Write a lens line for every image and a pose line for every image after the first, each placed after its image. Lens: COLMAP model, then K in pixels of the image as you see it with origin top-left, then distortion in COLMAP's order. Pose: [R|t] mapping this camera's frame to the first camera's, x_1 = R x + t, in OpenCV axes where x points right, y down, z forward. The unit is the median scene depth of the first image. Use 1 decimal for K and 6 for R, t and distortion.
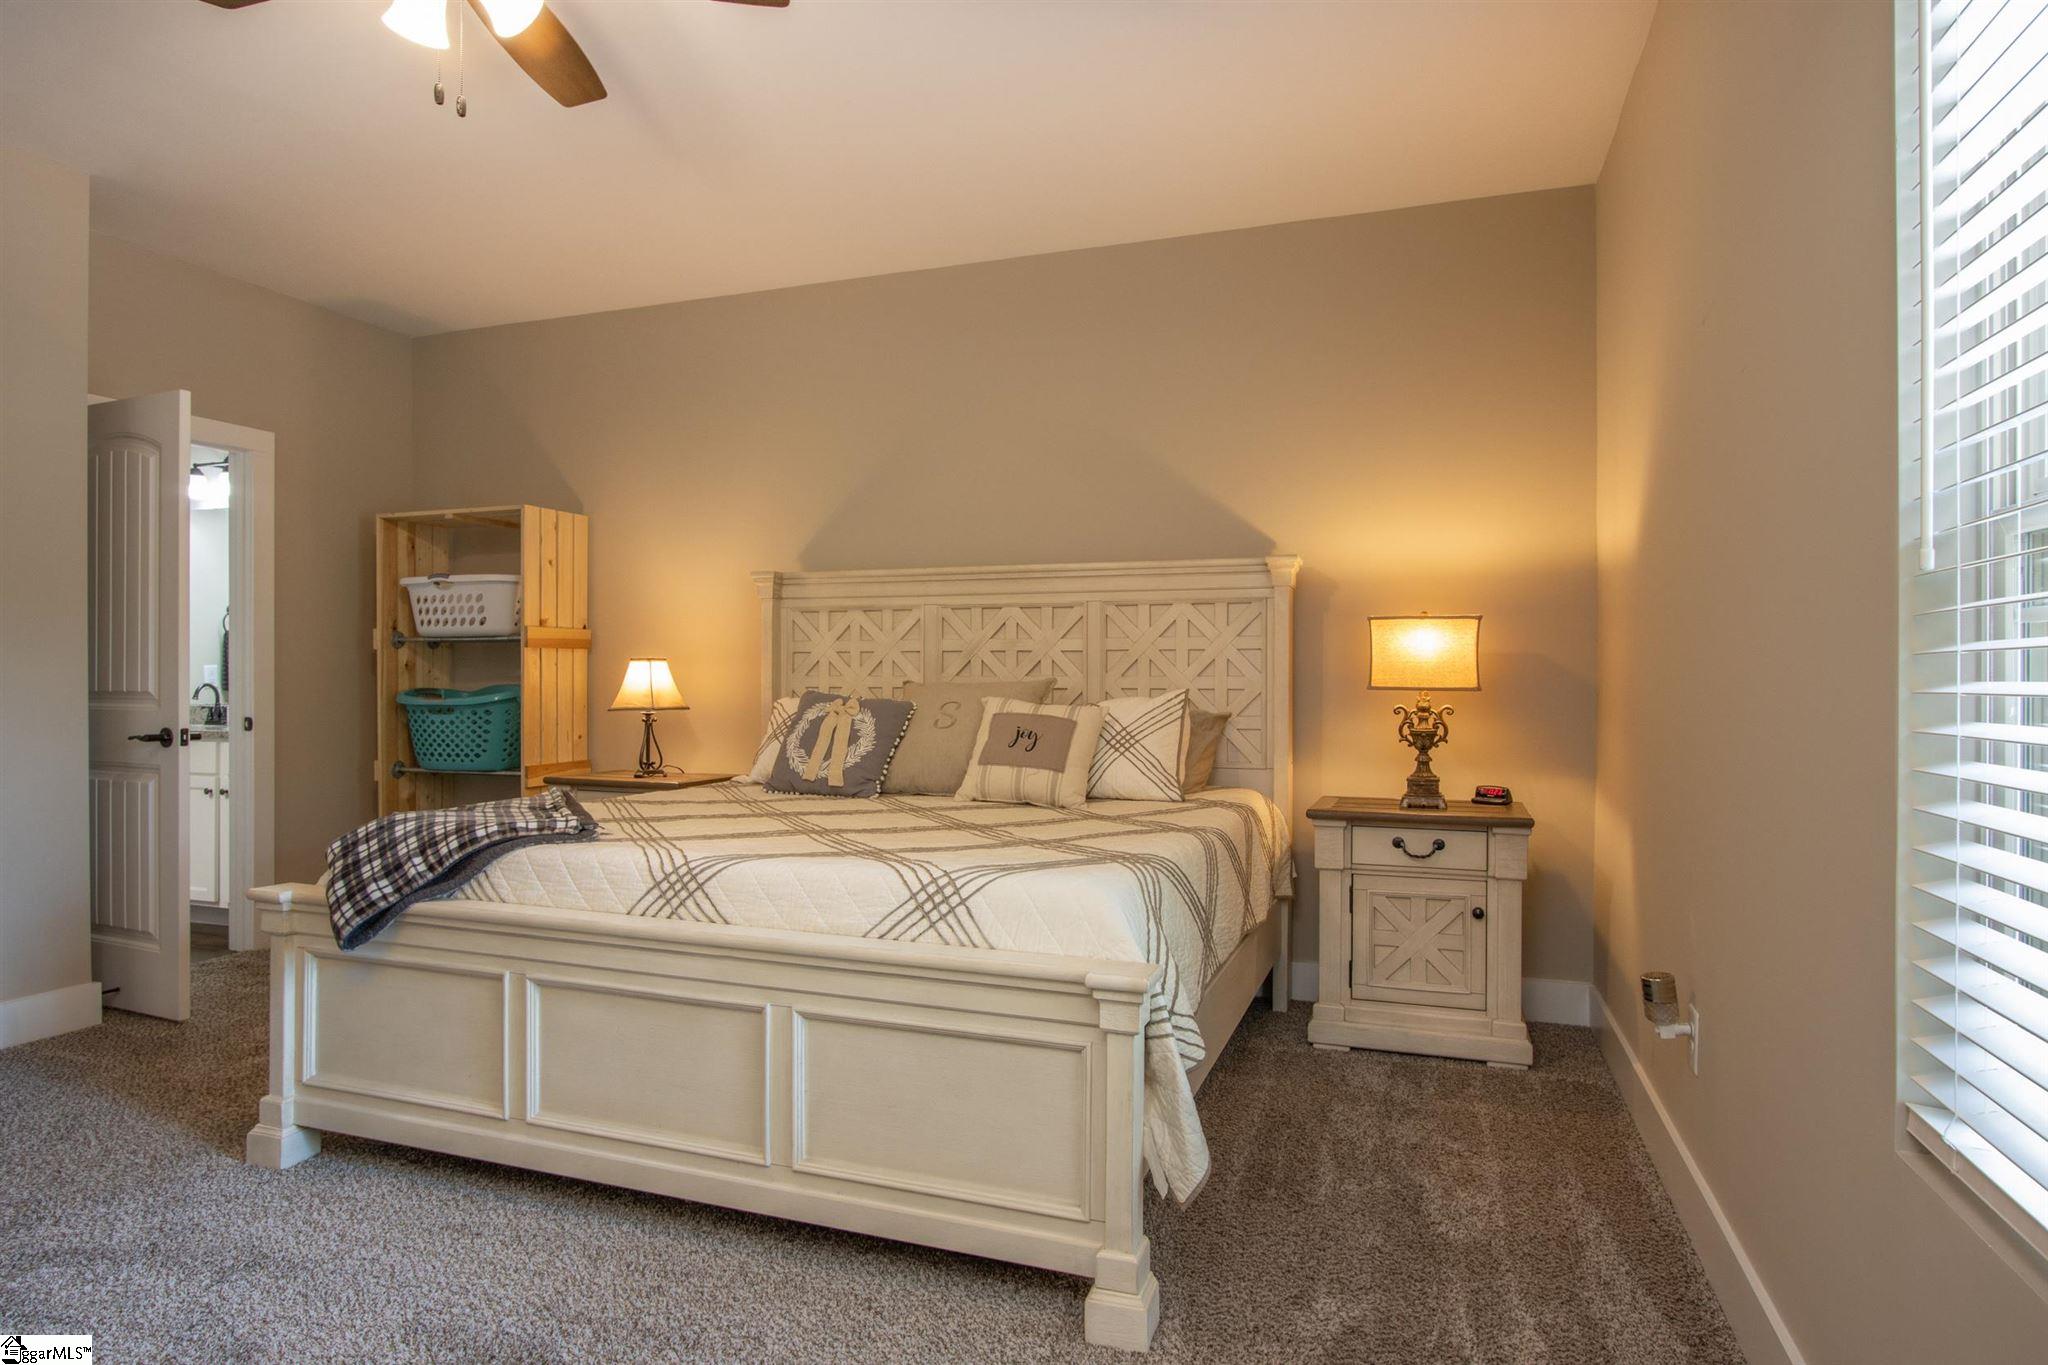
lens RADIAL K [[1267.5, 0, 1010.0], [0, 1267.5, 681.3], [0, 0, 1]] dist [-0.001744, -0.000161]
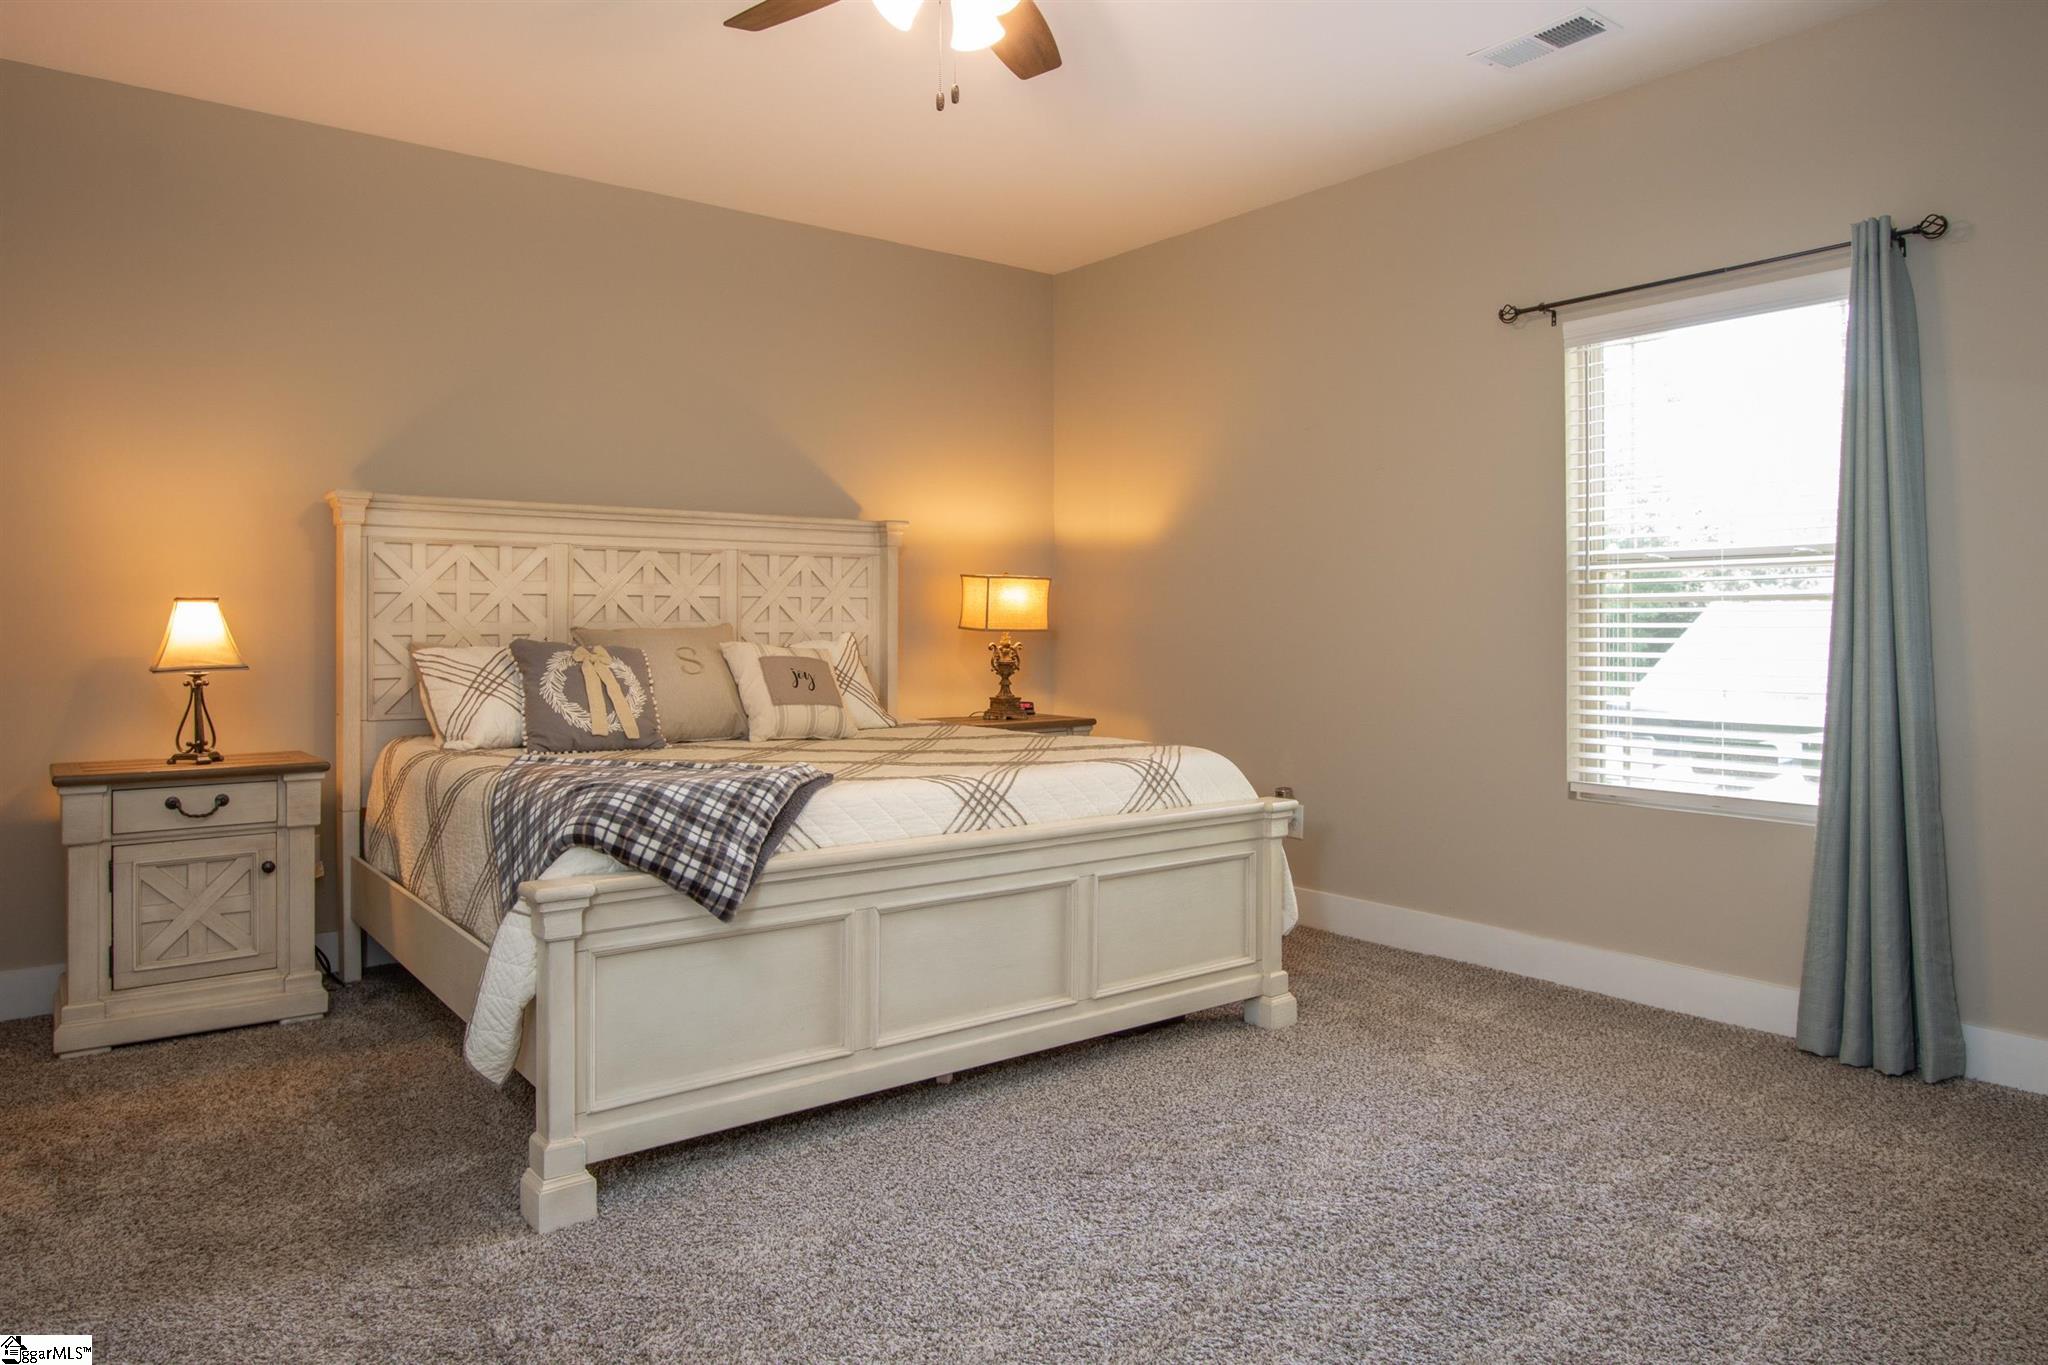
lens RADIAL K [[1287.3, 0, 1023.4], [0, 1287.3, 627.2], [0, 0, 1]] dist [-0.064820, -0.000131]
pose [[0.489698, -0.003575, 0.871885, -0.780528], [-0.000433, 0.999990, 0.004343, -0.002081], [-0.871892, -0.002504, 0.489691, 0.239632]]
